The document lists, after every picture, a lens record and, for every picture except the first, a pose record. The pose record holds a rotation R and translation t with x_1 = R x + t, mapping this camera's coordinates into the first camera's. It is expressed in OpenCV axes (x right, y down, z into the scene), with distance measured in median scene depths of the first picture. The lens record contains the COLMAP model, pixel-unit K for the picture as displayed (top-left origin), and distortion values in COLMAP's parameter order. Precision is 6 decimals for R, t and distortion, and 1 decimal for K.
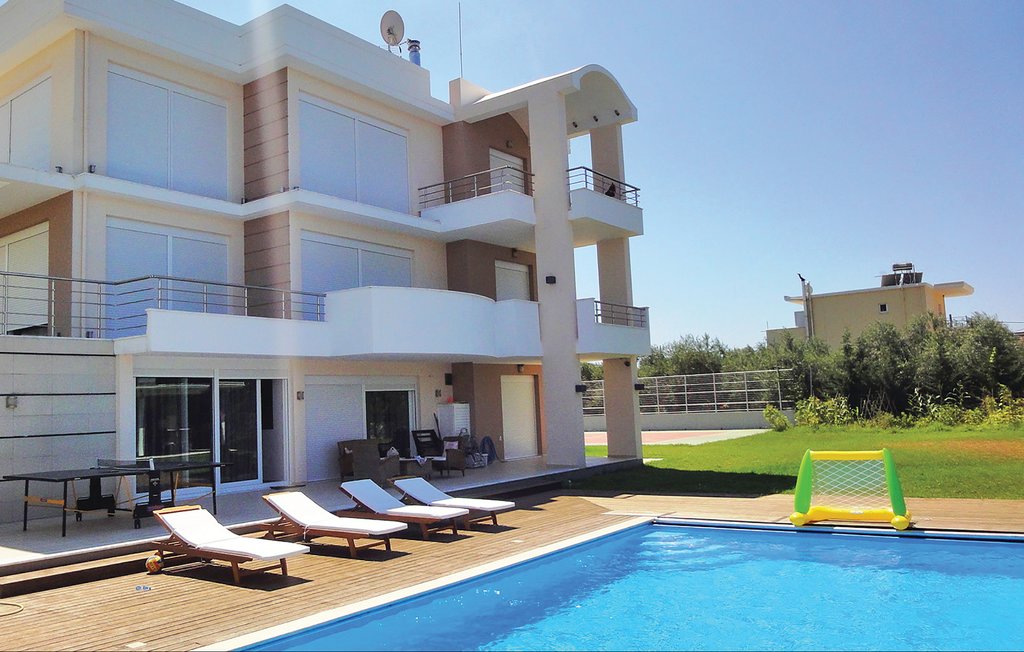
lens RADIAL K [[832.6, 0, 421.4], [0, 832.6, 320.7], [0, 0, 1]] dist [-0.031669, -0.006313]
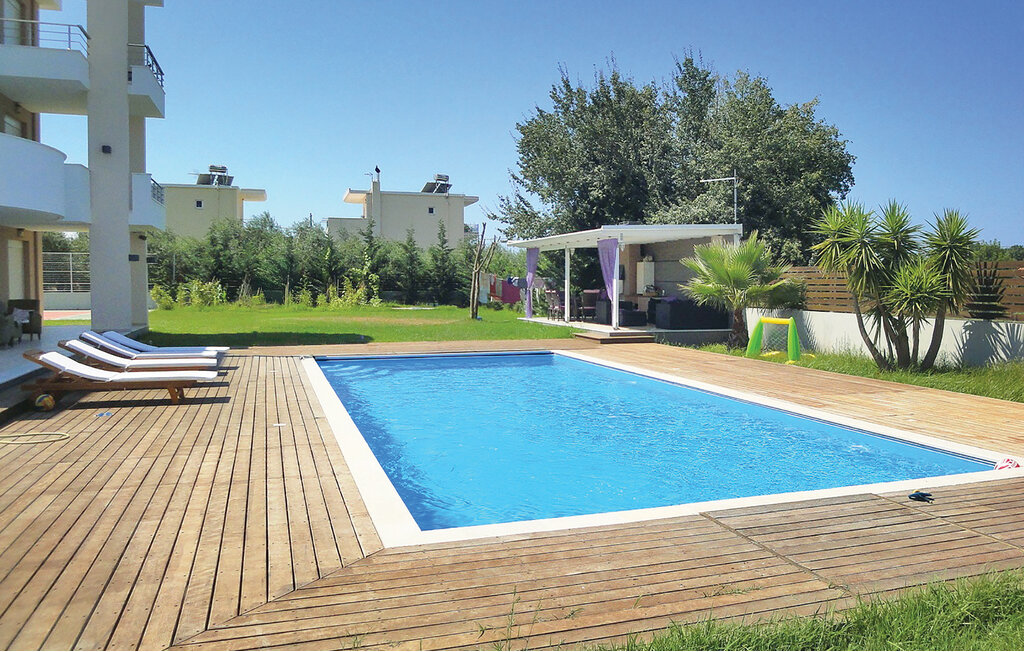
lens RADIAL K [[851.5, 0, 563.8], [0, 851.5, 323.0], [0, 0, 1]] dist [-0.026817, -0.004016]
pose [[0.522657, -0.000022, 0.852543, -0.372288], [-0.112630, 0.991233, 0.069074, 0.023074], [-0.845070, -0.132124, 0.518073, -0.027301]]
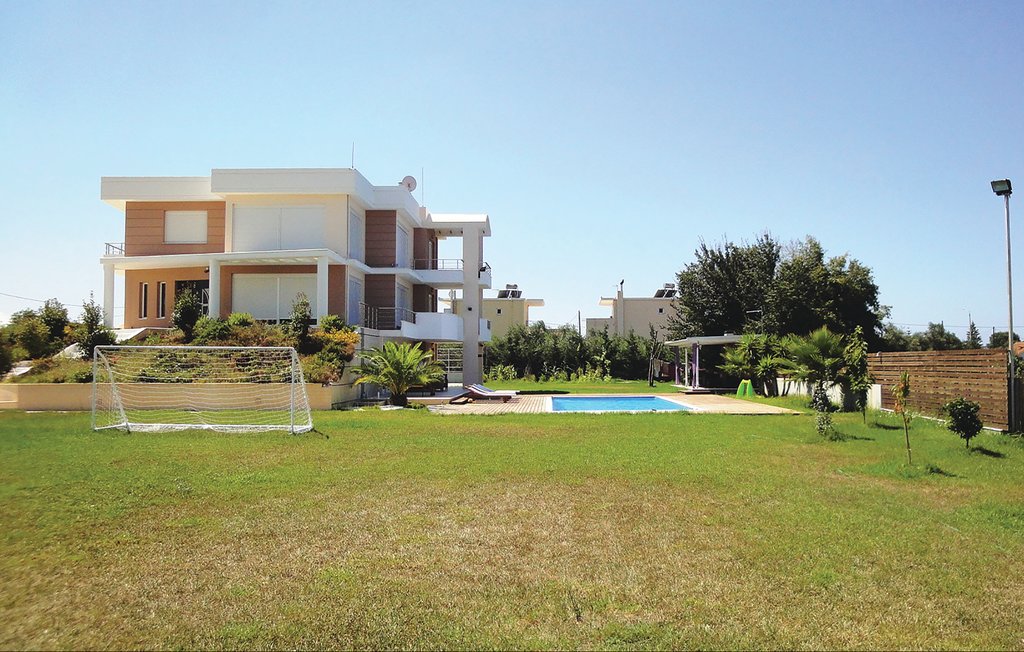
lens RADIAL K [[864.0, 0, 512.0], [0, 864.0, 326.0], [0, 0, 1]] dist [-0.003352, 0.000143]
pose [[0.802707, 0.061902, 0.593153, -1.028665], [-0.089015, 0.995893, 0.016530, -0.044801], [-0.589693, -0.066068, 0.804920, -0.891509]]
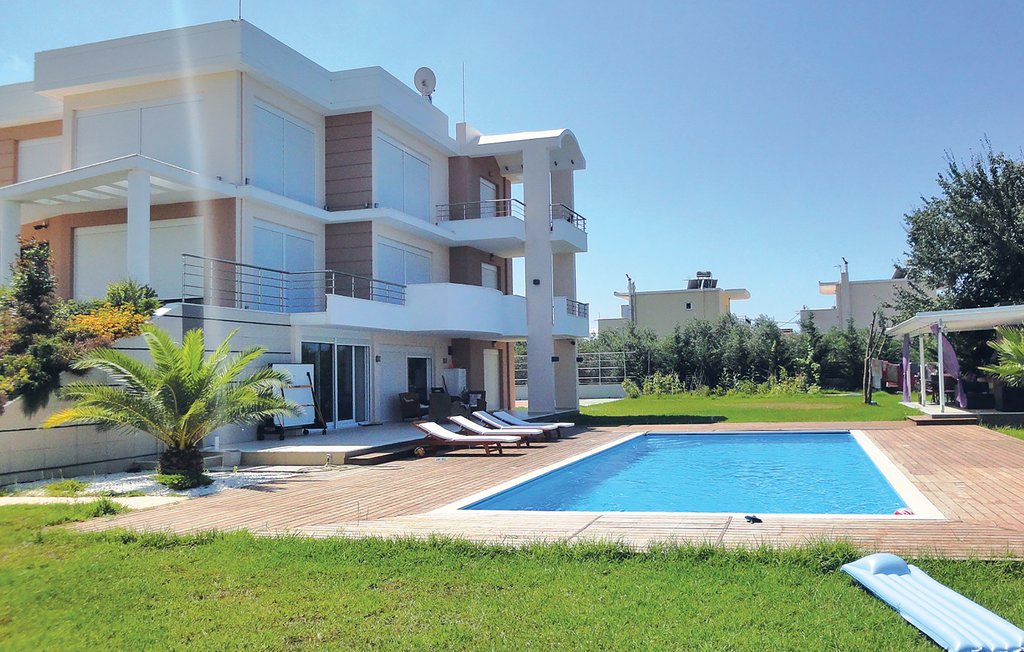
lens RADIAL K [[851.5, 0, 563.8], [0, 851.5, 323.0], [0, 0, 1]] dist [-0.026817, -0.004016]
pose [[0.918119, 0.040982, 0.394179, -0.319619], [-0.052096, 0.998488, 0.017530, -0.006597], [-0.392865, -0.036629, 0.918866, -0.301805]]
